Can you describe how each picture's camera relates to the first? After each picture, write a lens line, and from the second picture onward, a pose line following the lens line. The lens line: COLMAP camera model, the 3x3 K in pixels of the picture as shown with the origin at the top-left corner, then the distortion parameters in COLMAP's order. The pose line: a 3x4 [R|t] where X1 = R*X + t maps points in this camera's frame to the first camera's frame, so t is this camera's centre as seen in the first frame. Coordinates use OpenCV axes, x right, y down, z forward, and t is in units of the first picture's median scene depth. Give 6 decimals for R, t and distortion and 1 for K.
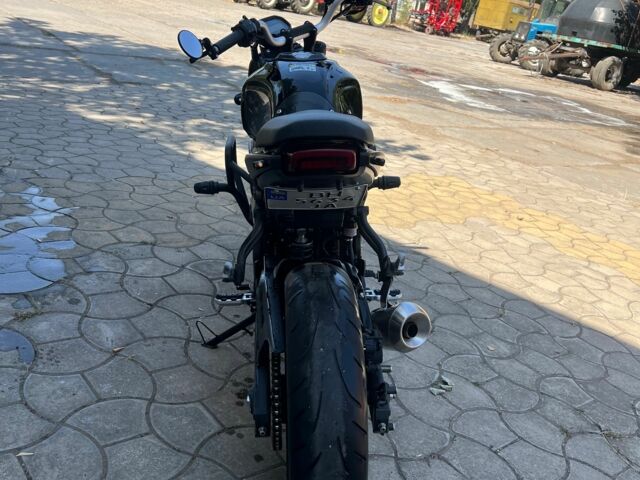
lens RADIAL K [[646.6, 0, 319.7], [0, 646.6, 241.1], [0, 0, 1]] dist [0.020116, 0.000000]
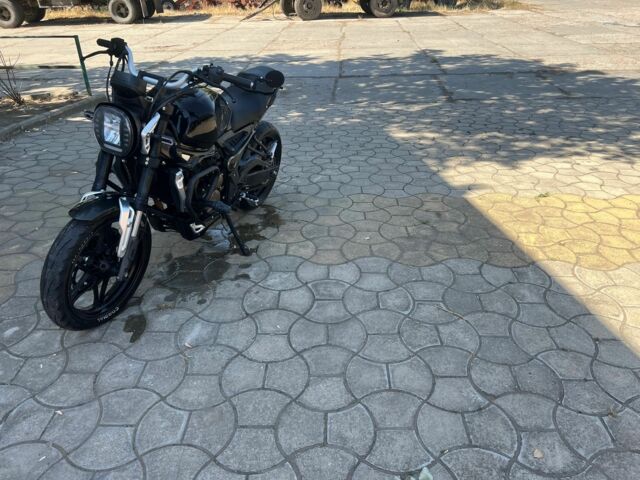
lens RADIAL K [[480.6, 0, 323.9], [0, 480.6, 237.9], [0, 0, 1]] dist [0.028399, -0.033365]
pose [[0.741929, 0.136515, -0.656434, 0.236535], [-0.086819, 0.990371, 0.107836, -0.087239], [0.664834, -0.023015, 0.746636, 0.189270]]
